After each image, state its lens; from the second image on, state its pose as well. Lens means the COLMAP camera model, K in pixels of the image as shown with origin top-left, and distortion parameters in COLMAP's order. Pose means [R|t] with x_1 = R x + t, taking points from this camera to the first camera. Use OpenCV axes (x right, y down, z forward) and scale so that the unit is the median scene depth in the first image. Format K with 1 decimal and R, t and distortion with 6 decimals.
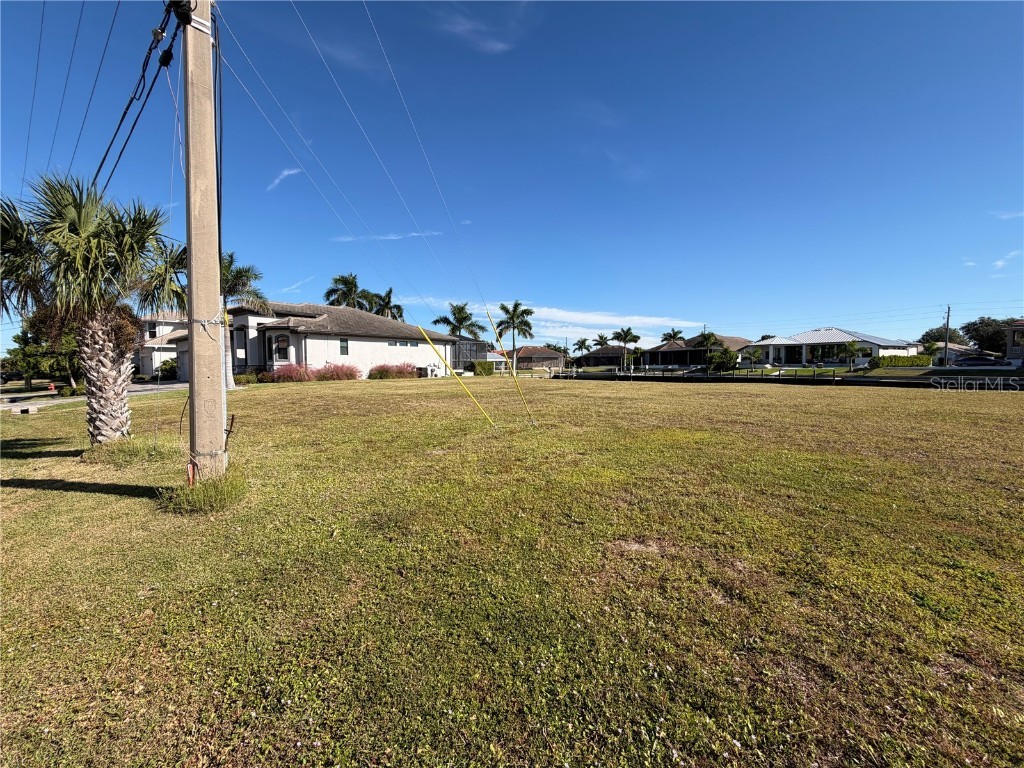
lens RADIAL K [[407.9, 0, 508.1], [0, 407.9, 382.1], [0, 0, 1]] dist [0.000986, 0.000154]
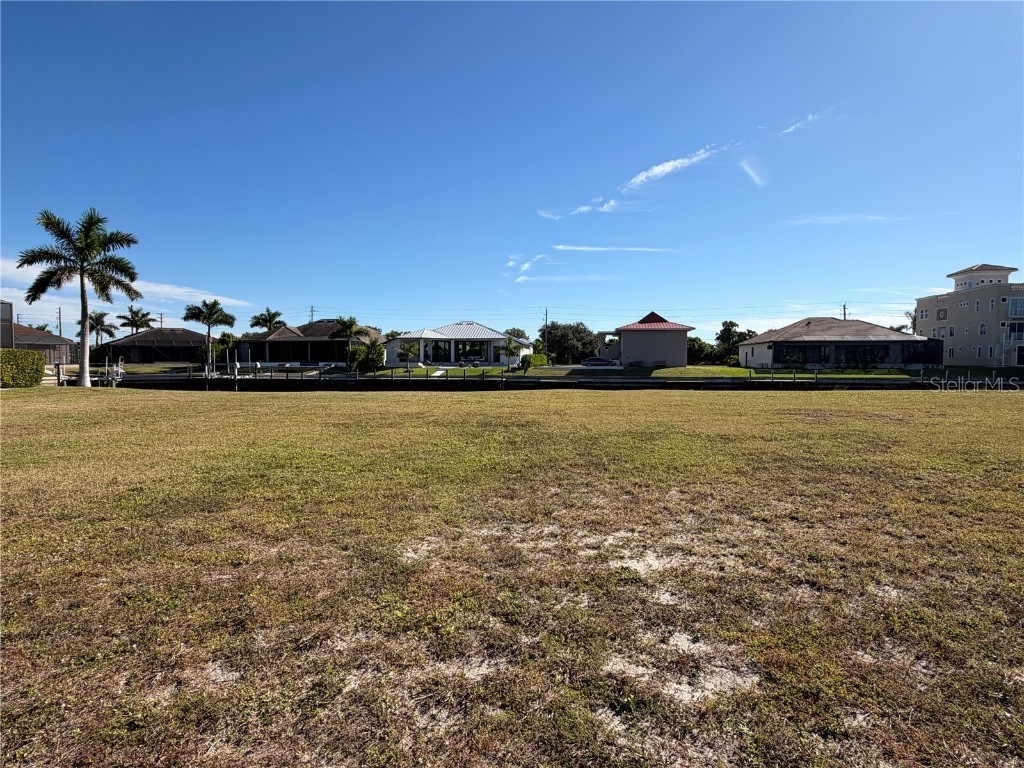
lens RADIAL K [[553.8, 0, 512.0], [0, 553.8, 384.0], [0, 0, 1]] dist [0.004375, 0.000454]
pose [[0.628017, -0.022172, 0.777884, -0.096277], [0.023403, 0.999680, 0.009599, -0.007483], [-0.777848, 0.012176, 0.628335, 0.173471]]
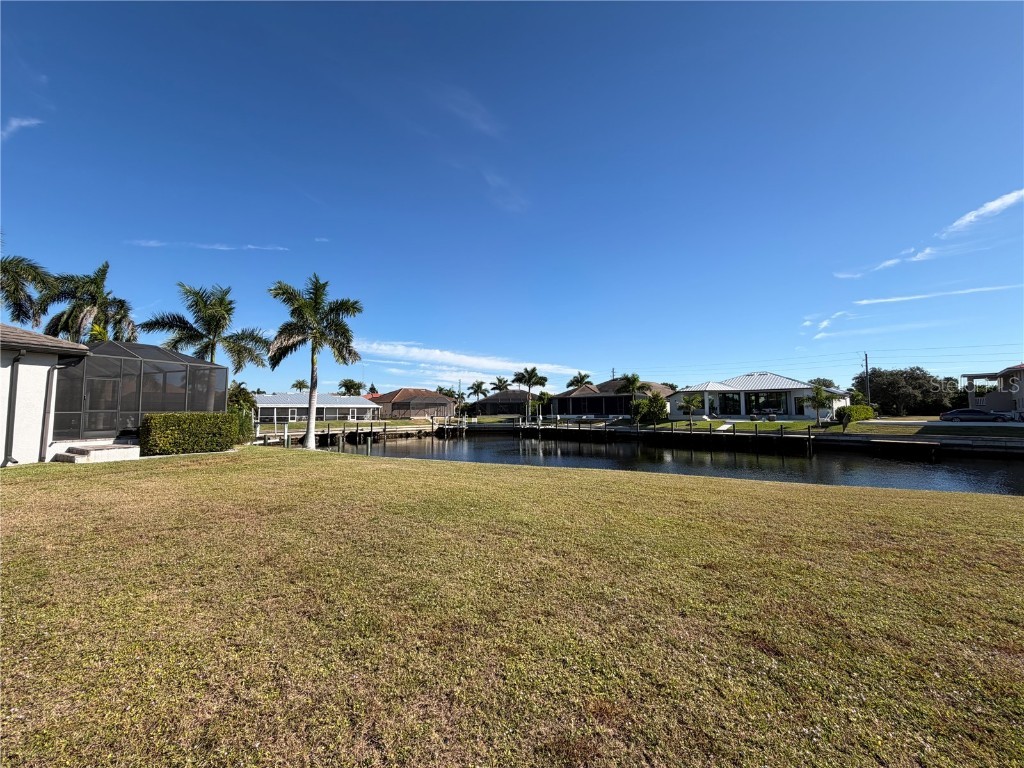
lens RADIAL K [[406.1, 0, 507.5], [0, 406.1, 384.3], [0, 0, 1]] dist [0.000355, -0.000303]
pose [[0.970250, 0.022690, 0.241042, 0.070168], [0.002840, 0.994463, -0.105045, -0.021329], [-0.242090, 0.102605, 0.964813, 0.318296]]
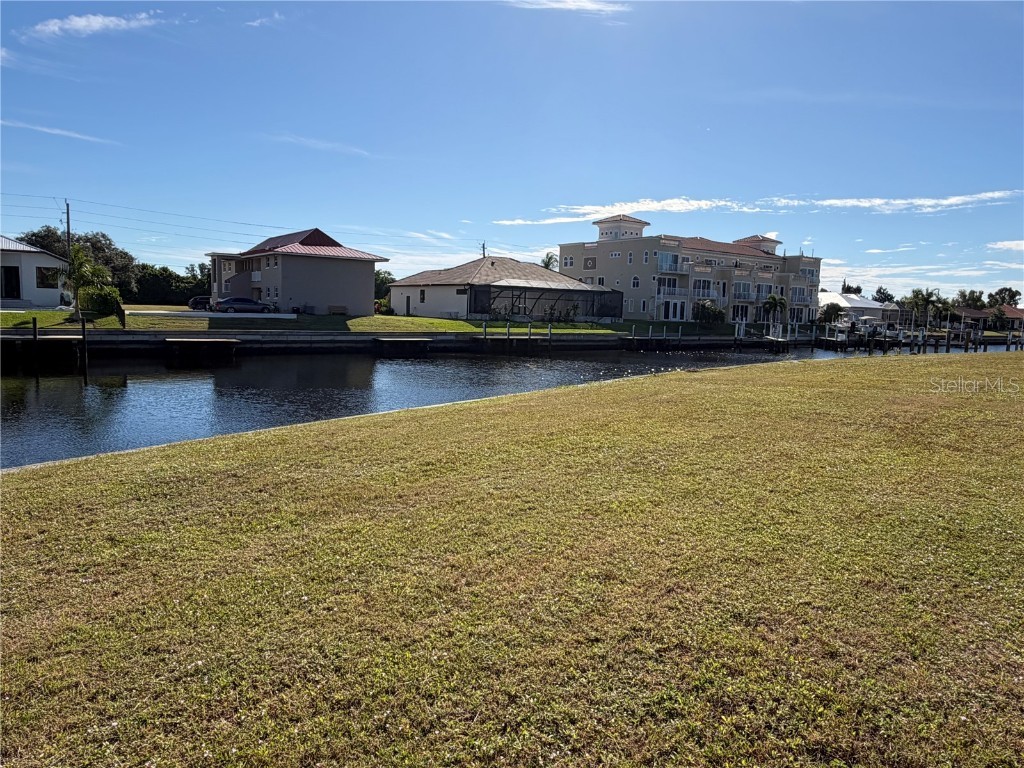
lens RADIAL K [[681.1, 0, 513.5], [0, 681.1, 384.9], [0, 0, 1]] dist [-0.001448, 0.002670]
pose [[-0.102155, -0.103131, 0.989408, 0.029545], [0.008555, 0.994484, 0.104544, -0.023502], [-0.994732, 0.019144, -0.100709, 0.477097]]
